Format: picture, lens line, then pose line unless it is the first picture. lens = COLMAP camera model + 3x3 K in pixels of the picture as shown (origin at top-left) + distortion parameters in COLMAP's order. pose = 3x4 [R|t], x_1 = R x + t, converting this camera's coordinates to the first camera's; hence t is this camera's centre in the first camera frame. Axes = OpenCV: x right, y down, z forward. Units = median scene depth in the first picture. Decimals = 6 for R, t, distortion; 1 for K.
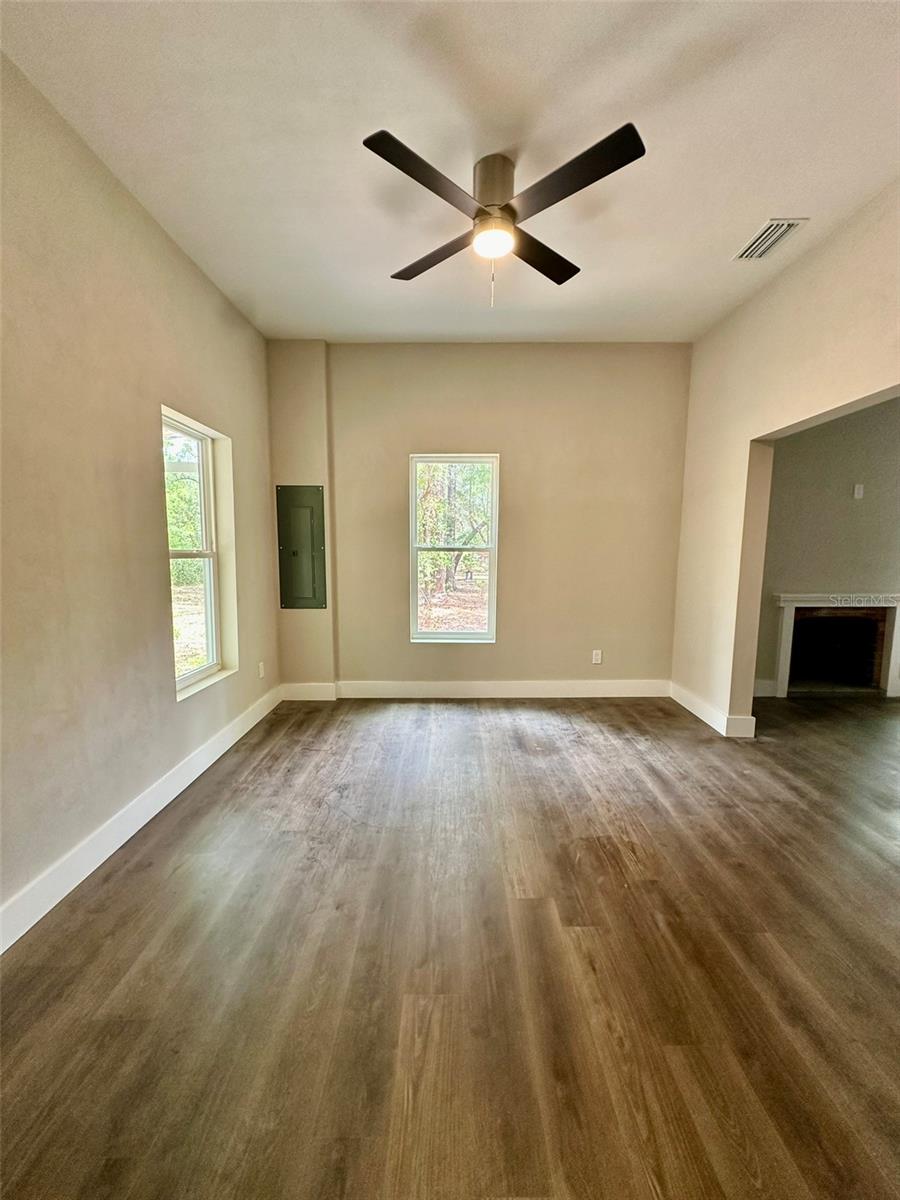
lens RADIAL K [[478.7, 0, 452.1], [0, 478.7, 600.9], [0, 0, 1]] dist [-0.002360, 0.000760]
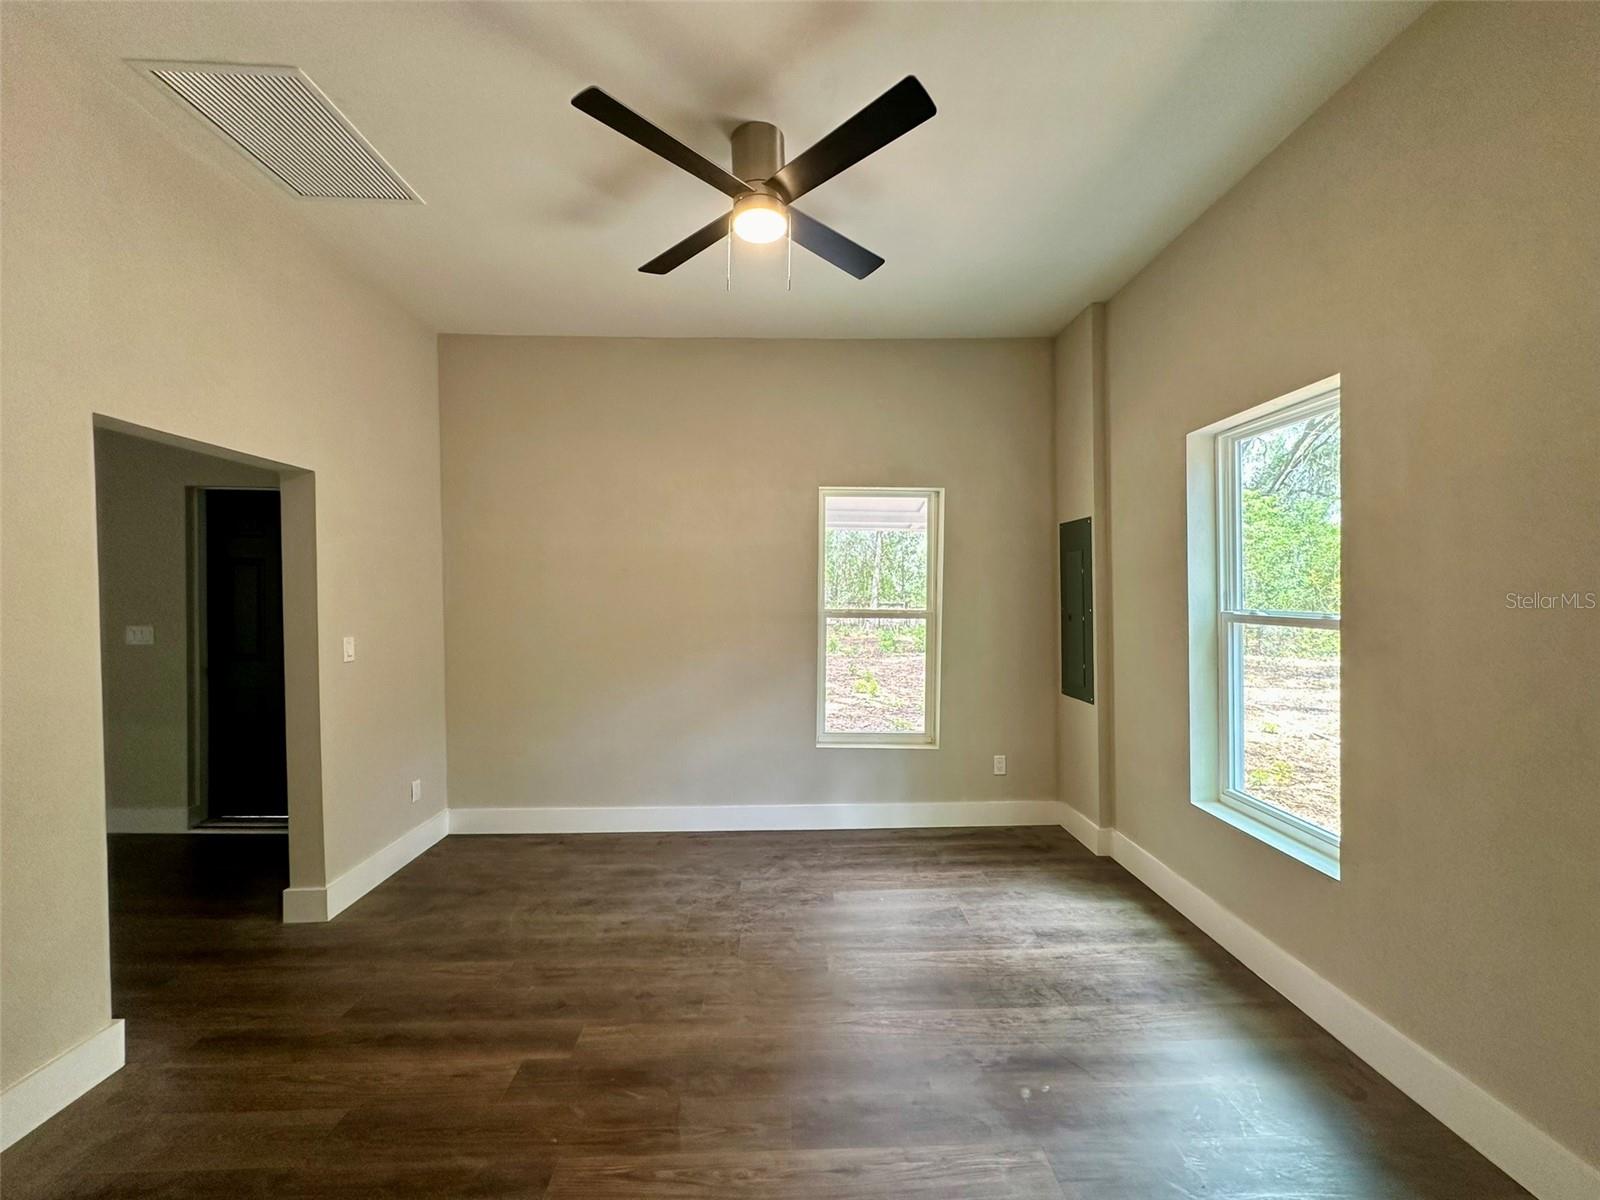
lens RADIAL K [[638.3, 0, 800.6], [0, 638.3, 595.8], [0, 0, 1]] dist [-0.002360, 0.000760]
pose [[0.020635, 0.002355, -0.999784, 0.833997], [-0.107553, 0.994199, 0.000122, -0.123293], [0.993985, 0.107528, 0.020769, 0.830553]]
